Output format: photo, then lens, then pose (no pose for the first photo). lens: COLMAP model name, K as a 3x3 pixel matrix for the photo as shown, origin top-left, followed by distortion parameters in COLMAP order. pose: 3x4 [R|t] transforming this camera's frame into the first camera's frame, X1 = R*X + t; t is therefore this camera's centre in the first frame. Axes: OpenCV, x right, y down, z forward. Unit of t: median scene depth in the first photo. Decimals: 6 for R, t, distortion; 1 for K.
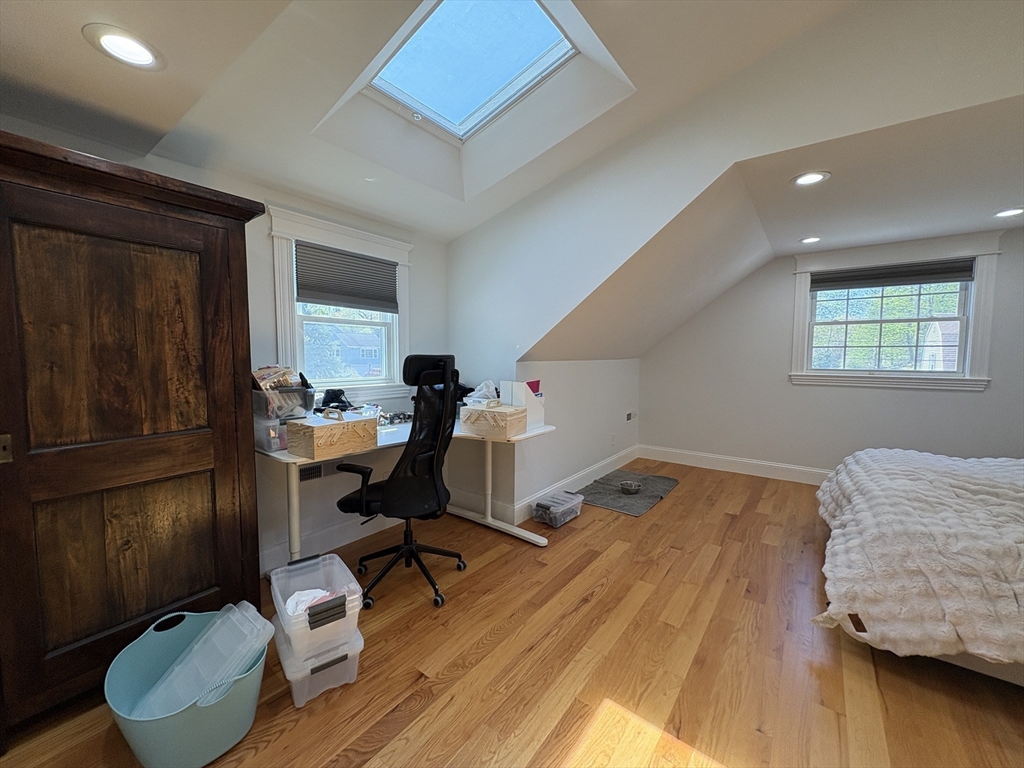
lens RADIAL K [[406.8, 0, 509.4], [0, 406.8, 383.2], [0, 0, 1]] dist [0.000482, -0.000190]
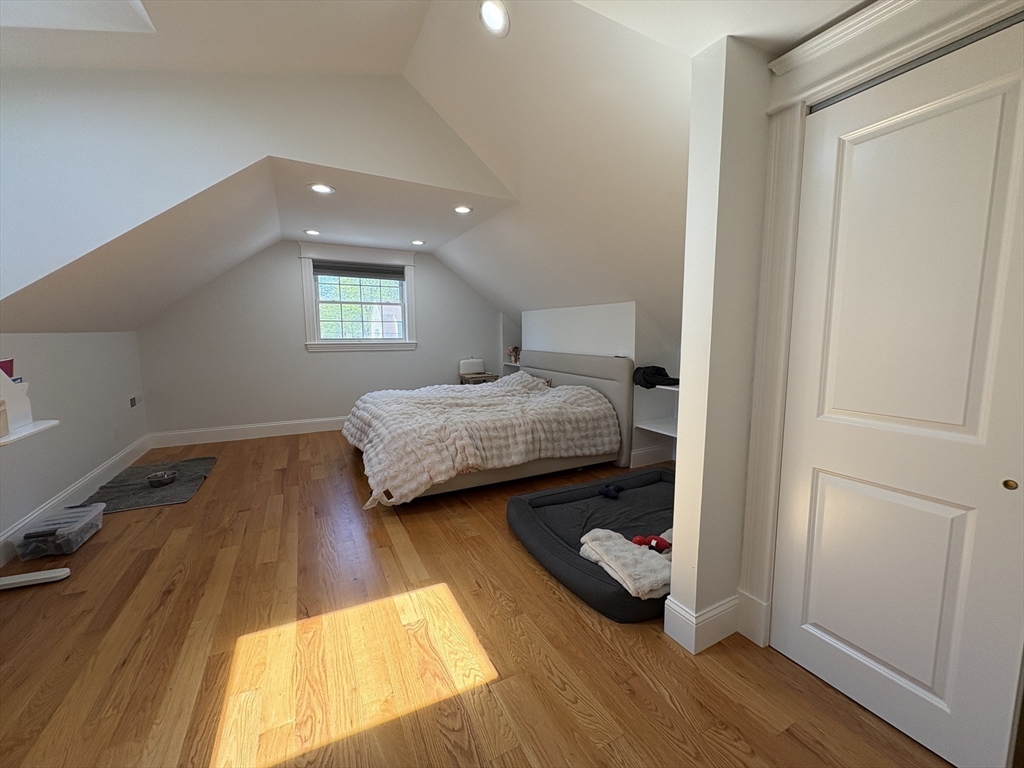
lens RADIAL K [[406.8, 0, 514.1], [0, 406.8, 382.0], [0, 0, 1]] dist [0.000482, -0.000190]
pose [[0.424502, -0.114940, 0.898102, -0.213953], [0.062389, 0.993265, 0.097629, 0.018572], [-0.903275, 0.014588, 0.428814, -0.090800]]
